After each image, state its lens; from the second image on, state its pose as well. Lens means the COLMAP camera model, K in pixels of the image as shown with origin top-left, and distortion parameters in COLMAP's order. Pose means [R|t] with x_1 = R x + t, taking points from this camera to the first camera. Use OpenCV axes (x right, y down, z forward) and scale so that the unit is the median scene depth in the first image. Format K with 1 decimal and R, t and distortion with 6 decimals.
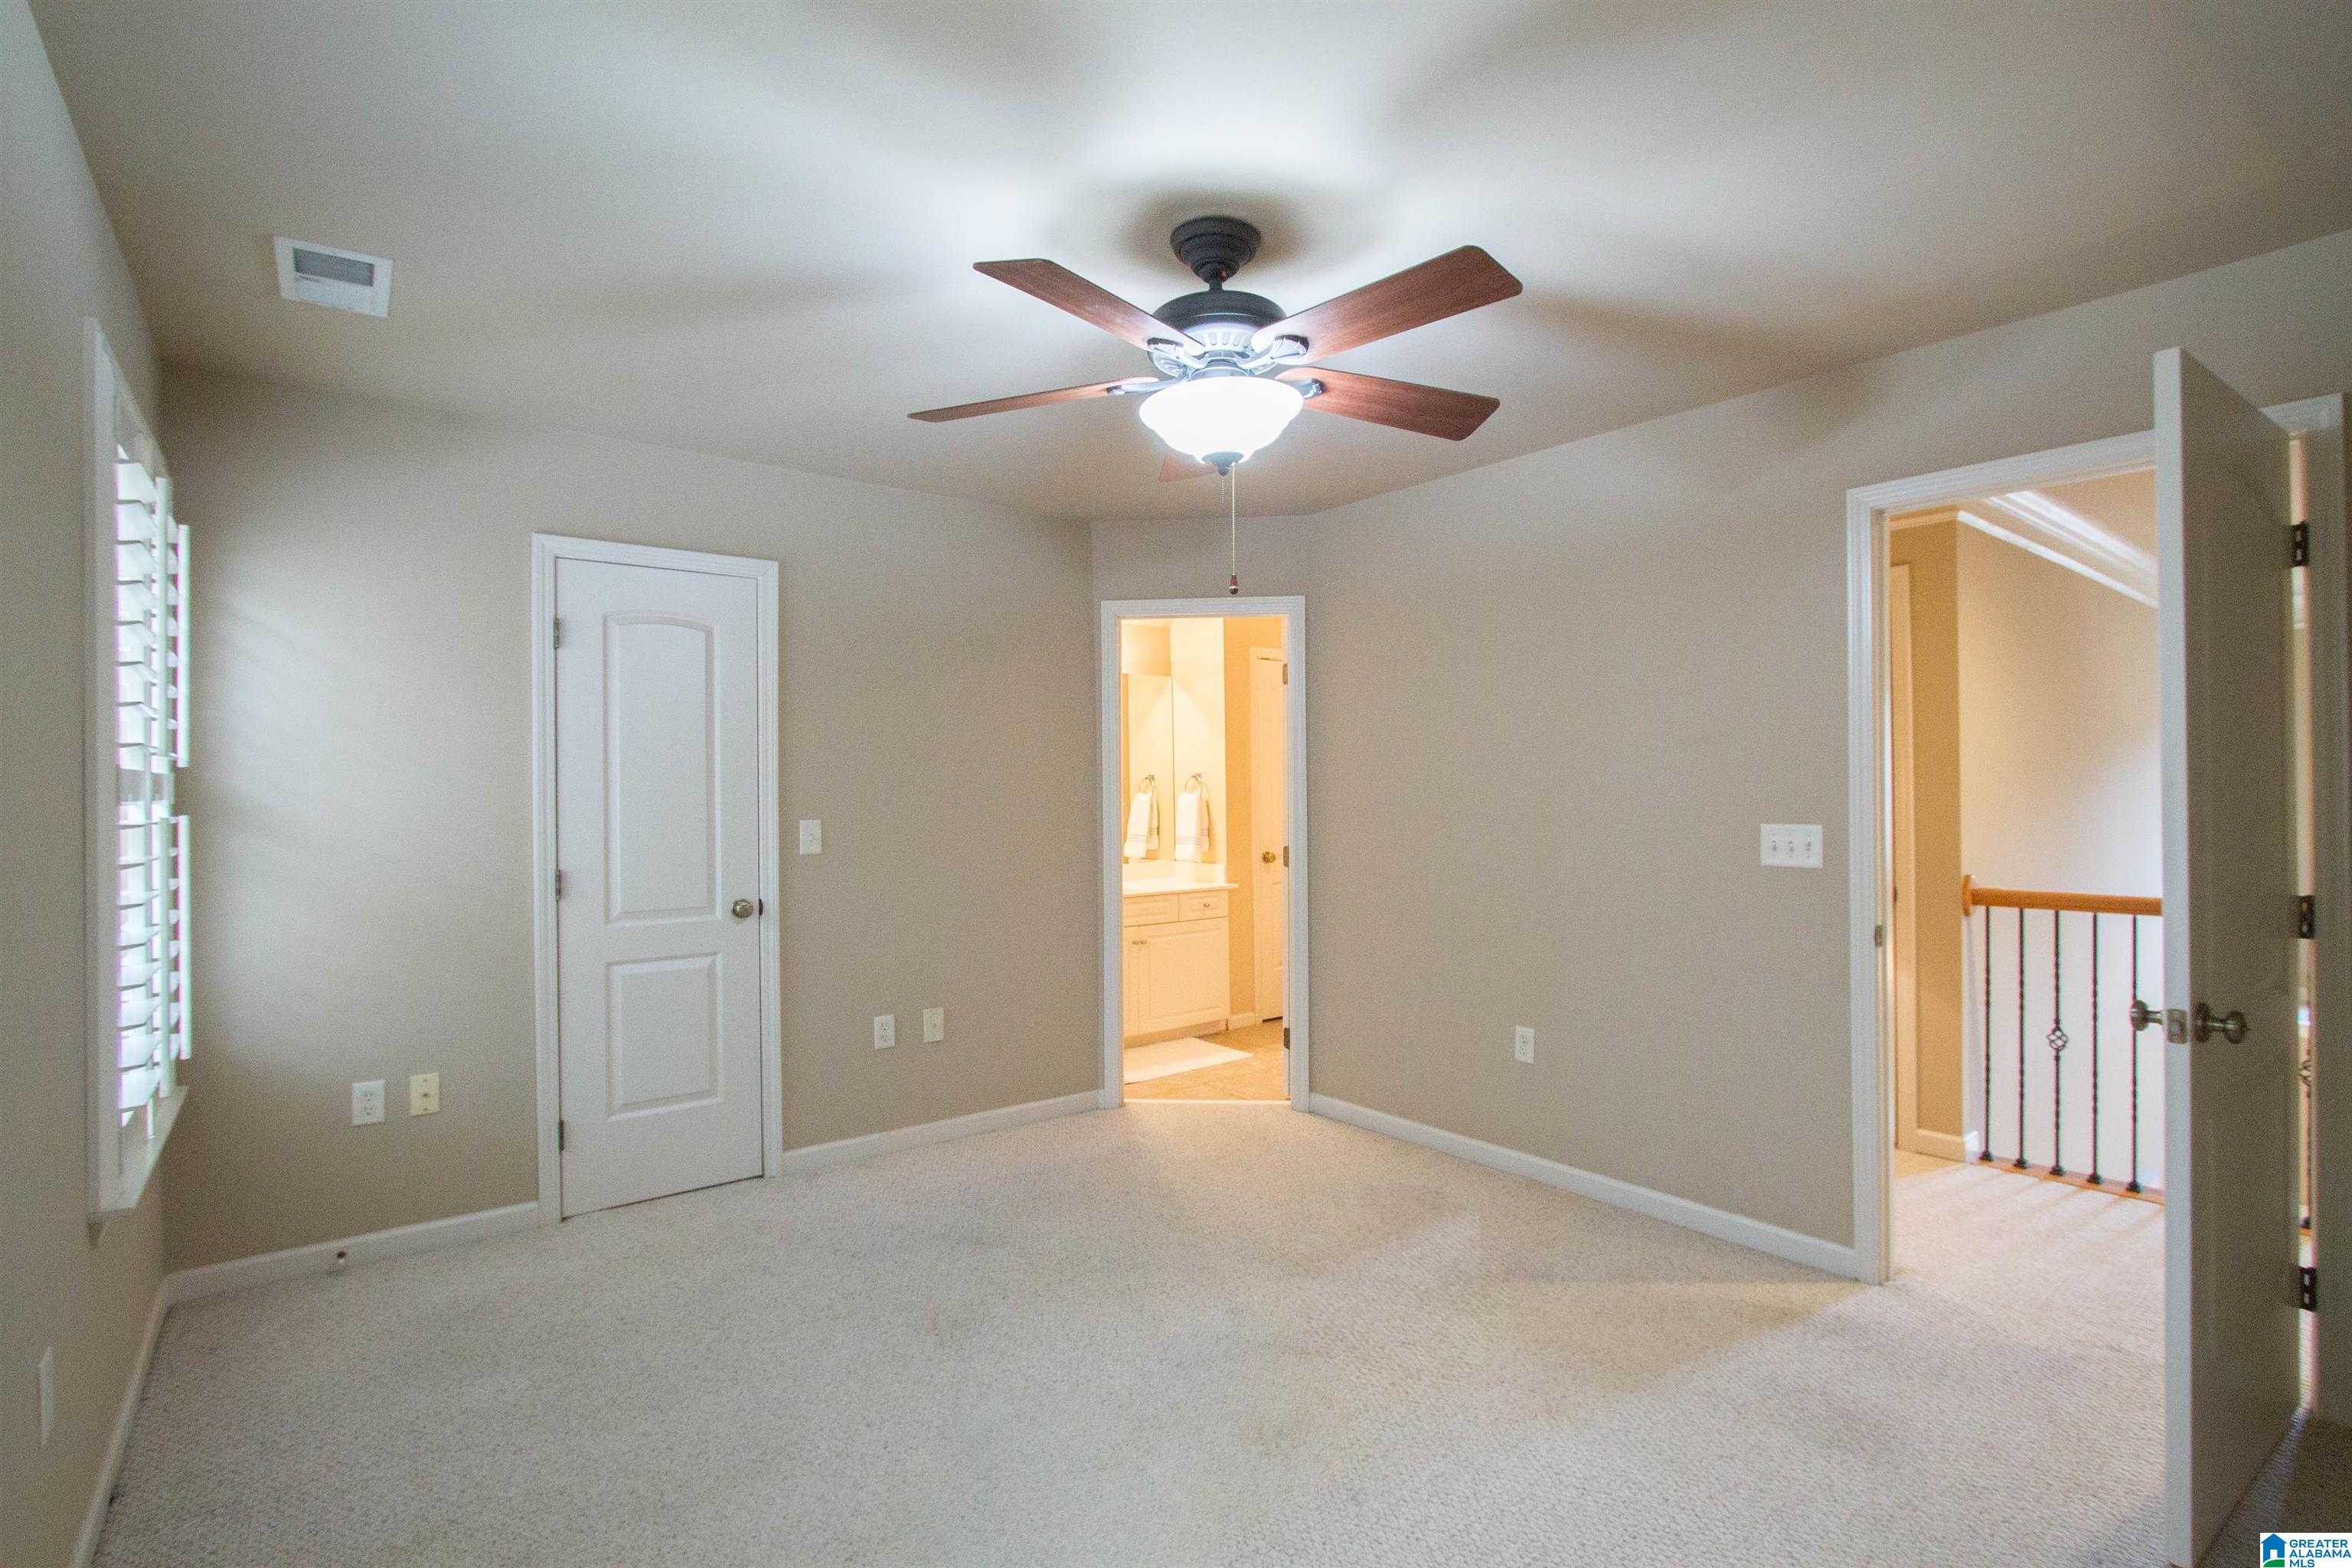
lens RADIAL K [[1114.7, 0, 1177.7], [0, 1114.7, 788.9], [0, 0, 1]] dist [-0.022255, 0.002902]
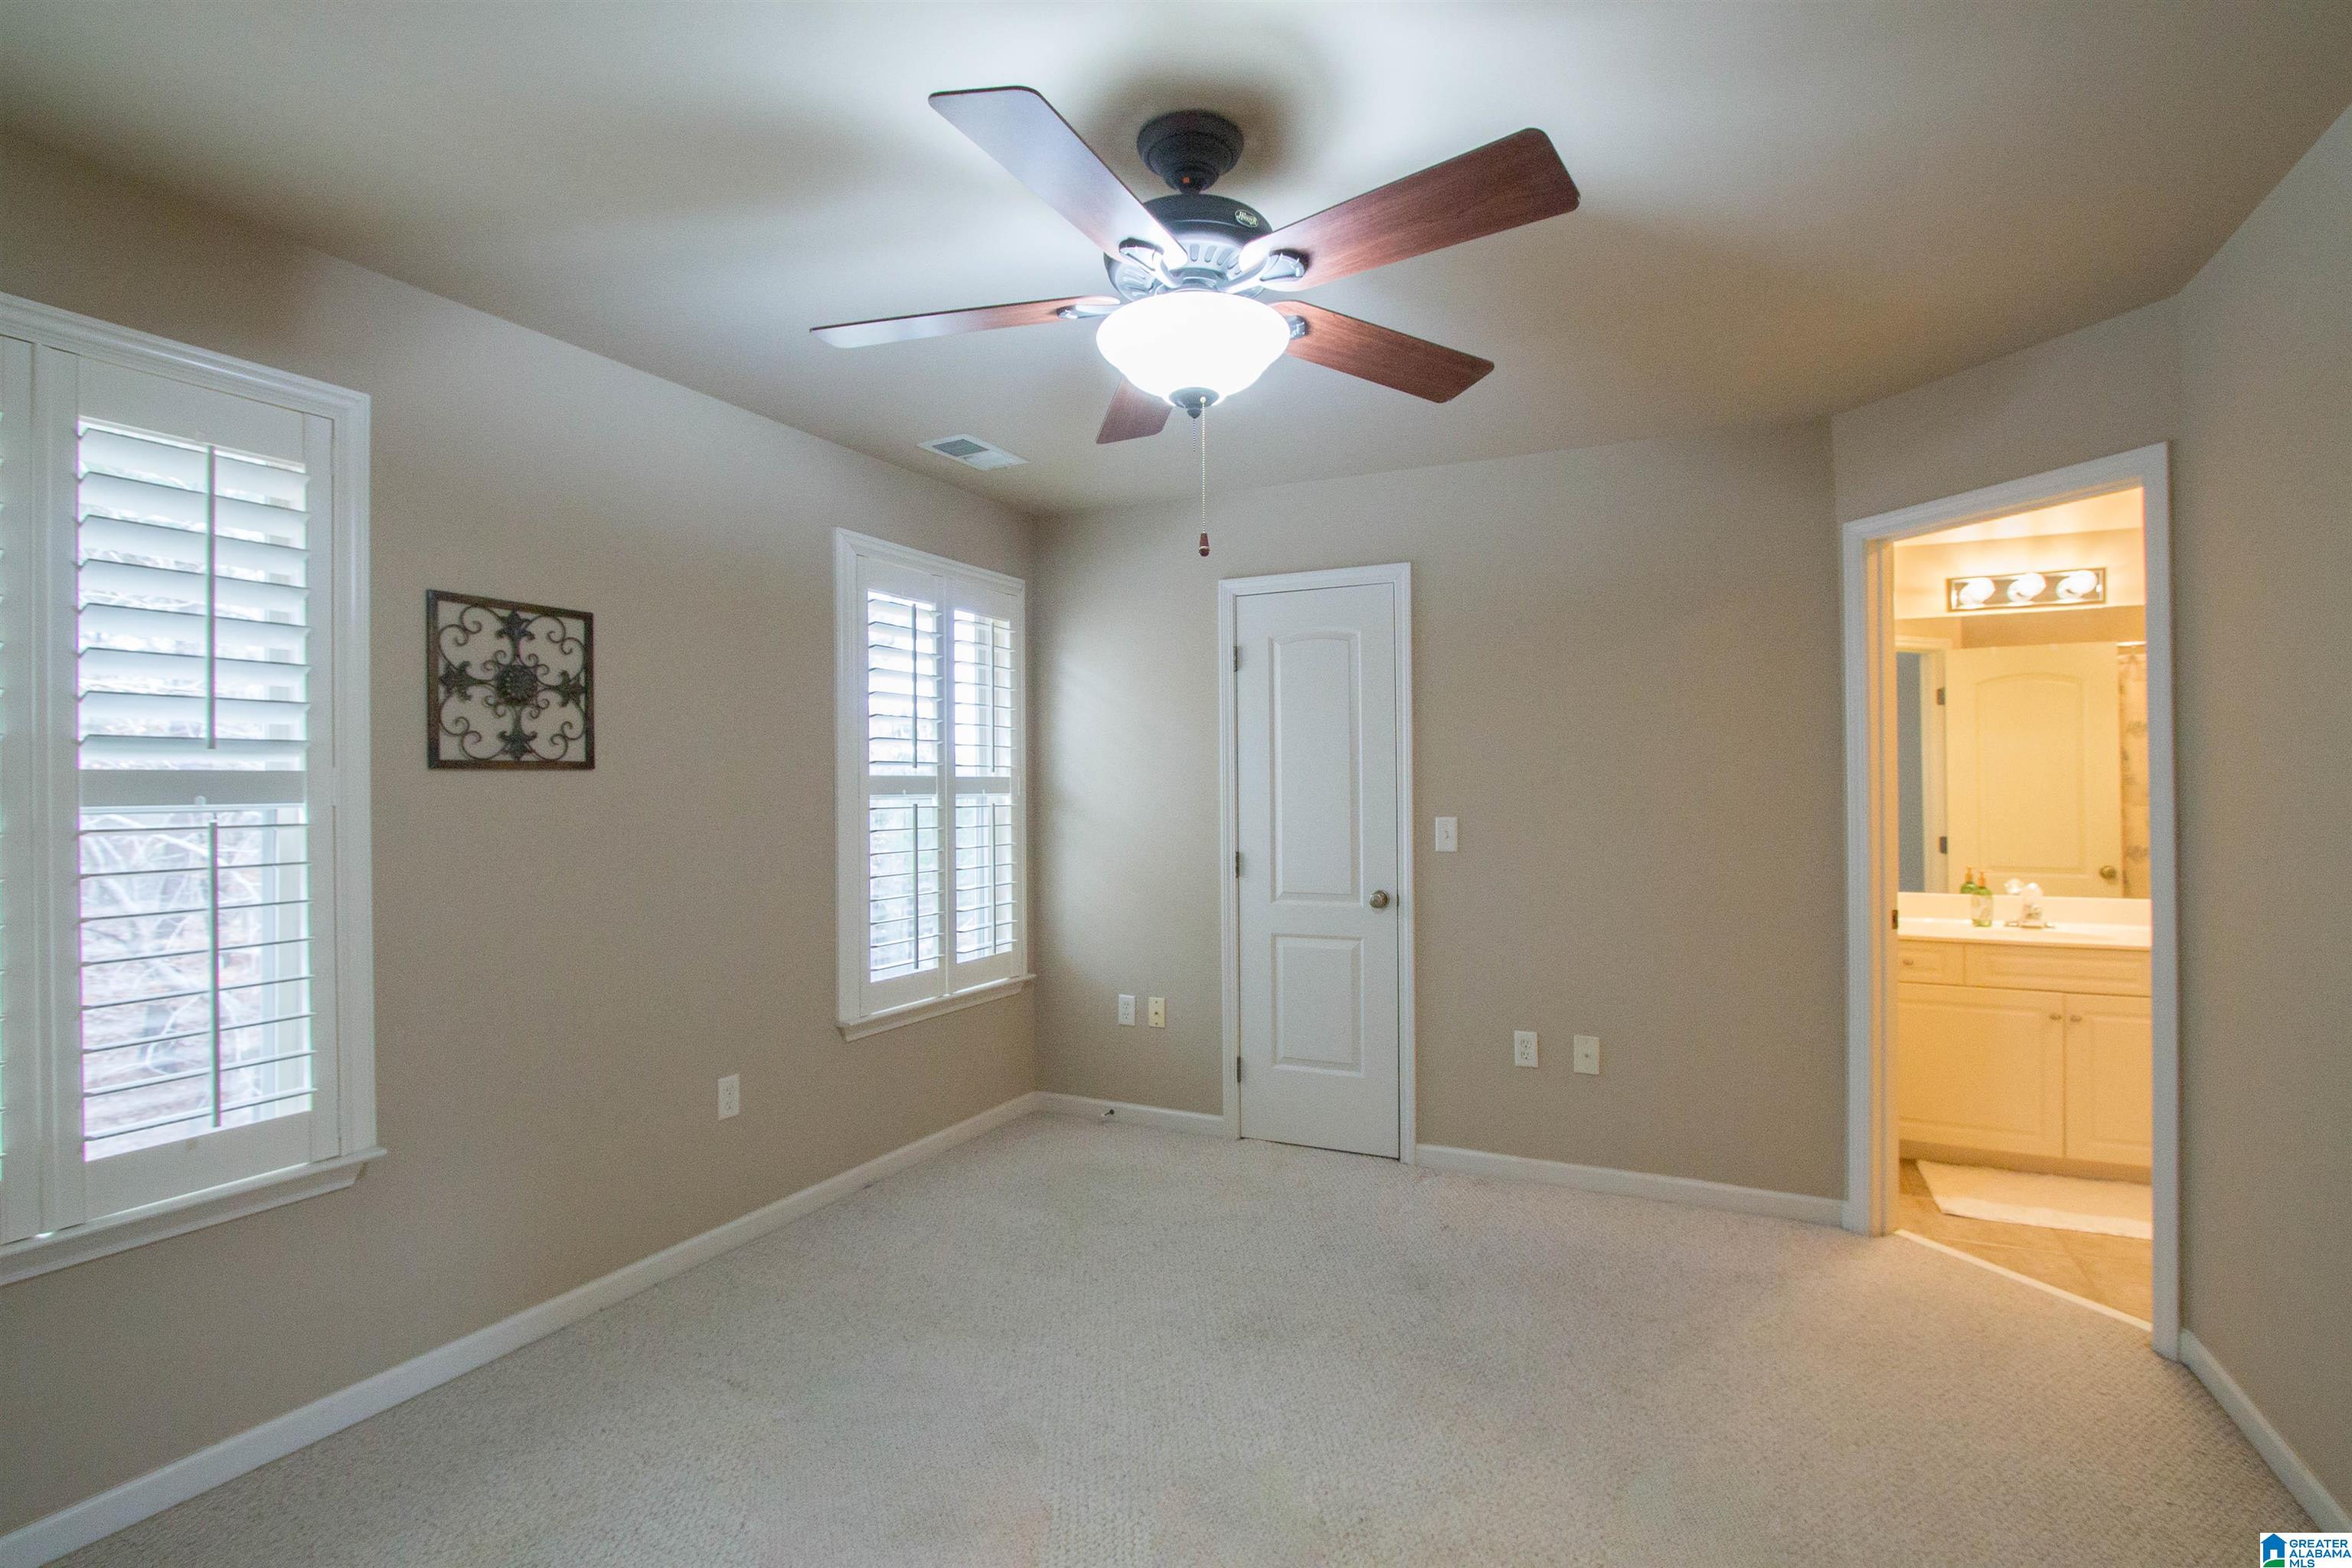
lens RADIAL K [[1114.7, 0, 1178.5], [0, 1114.7, 790.6], [0, 0, 1]] dist [-0.022255, 0.002902]
pose [[0.431903, 0.004676, -0.901908, 0.482421], [0.003672, 0.999969, 0.006943, -0.003323], [0.901913, -0.006311, 0.431872, 0.377769]]
